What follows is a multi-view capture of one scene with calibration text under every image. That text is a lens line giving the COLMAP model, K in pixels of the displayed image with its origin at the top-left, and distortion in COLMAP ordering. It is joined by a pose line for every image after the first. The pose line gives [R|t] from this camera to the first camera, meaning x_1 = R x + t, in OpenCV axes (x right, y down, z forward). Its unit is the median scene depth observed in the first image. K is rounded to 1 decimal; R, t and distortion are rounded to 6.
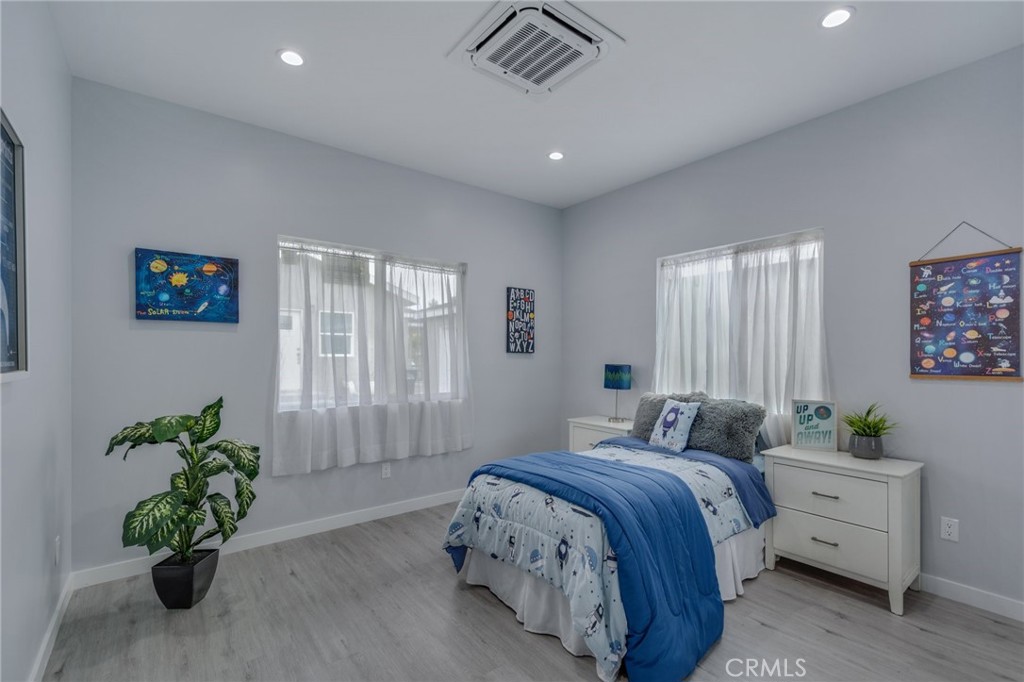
lens RADIAL K [[447.8, 0, 511.5], [0, 447.8, 354.1], [0, 0, 1]] dist [0.015807, -0.008136]
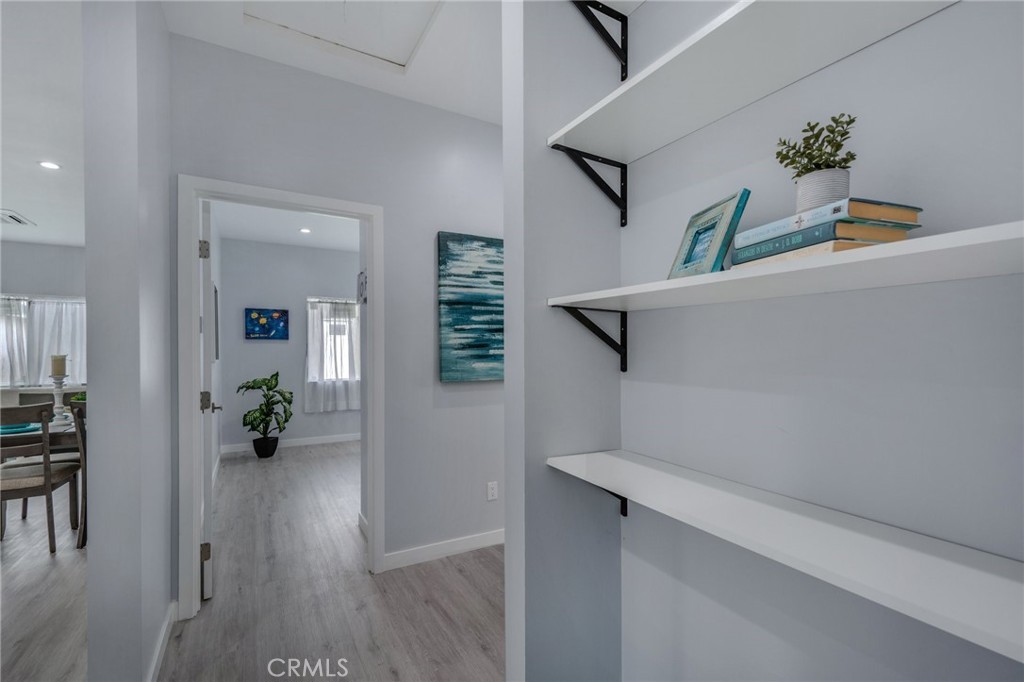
lens RADIAL K [[447.8, 0, 511.5], [0, 447.8, 354.1], [0, 0, 1]] dist [0.015807, -0.008136]
pose [[0.988968, -0.009790, -0.147804, 0.930043], [0.009725, 0.999952, -0.001165, 0.014635], [0.147809, -0.000286, 0.989016, -1.175426]]
